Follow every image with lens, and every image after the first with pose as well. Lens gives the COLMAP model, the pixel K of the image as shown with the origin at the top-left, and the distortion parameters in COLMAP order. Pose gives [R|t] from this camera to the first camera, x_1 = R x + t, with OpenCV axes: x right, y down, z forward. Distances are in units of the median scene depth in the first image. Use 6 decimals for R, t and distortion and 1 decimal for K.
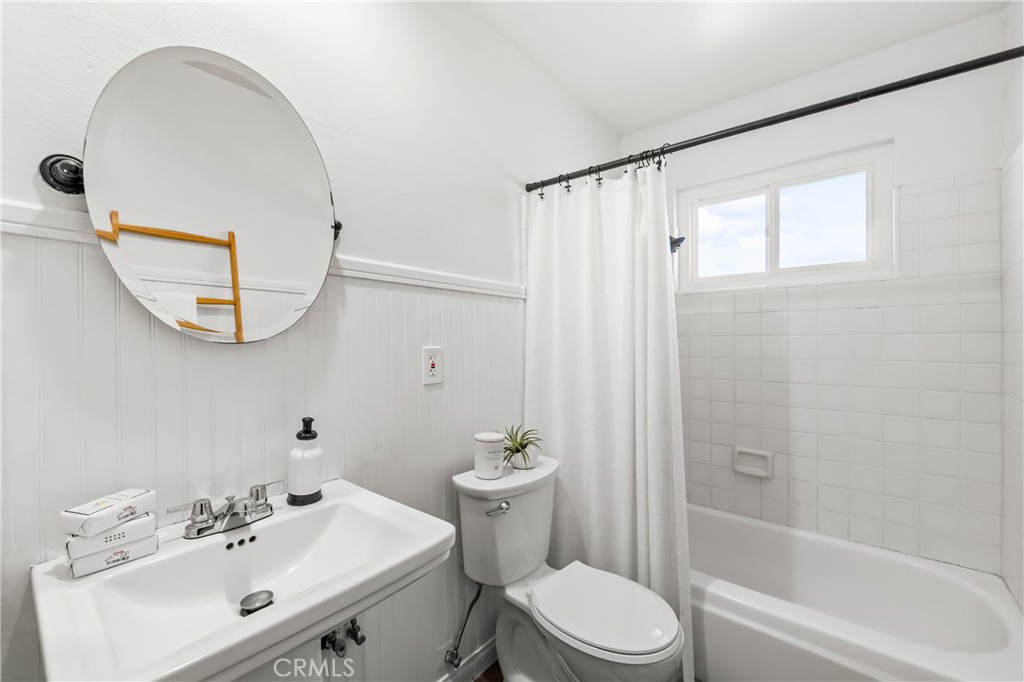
lens RADIAL K [[423.3, 0, 513.4], [0, 423.3, 339.3], [0, 0, 1]] dist [-0.001437, 0.000296]
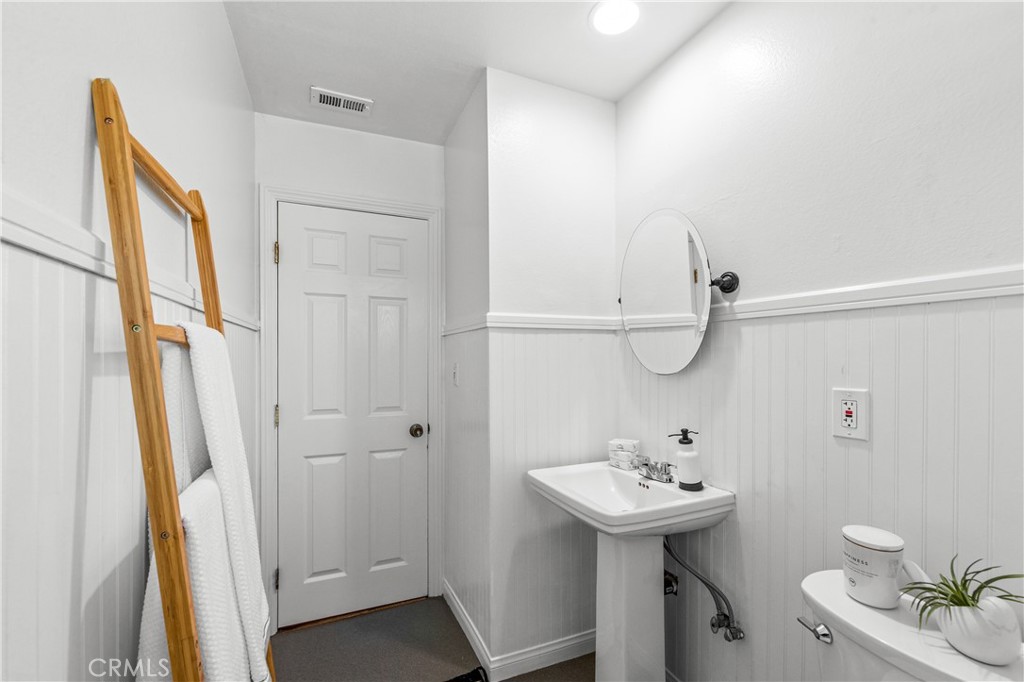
lens RADIAL K [[423.3, 0, 509.1], [0, 423.3, 359.5], [0, 0, 1]] dist [-0.001437, 0.000296]
pose [[-0.457976, 0.000119, -0.888964, 0.897932], [0.000821, 1.000000, -0.000289, -0.040730], [0.888964, -0.000862, -0.457976, 0.969410]]
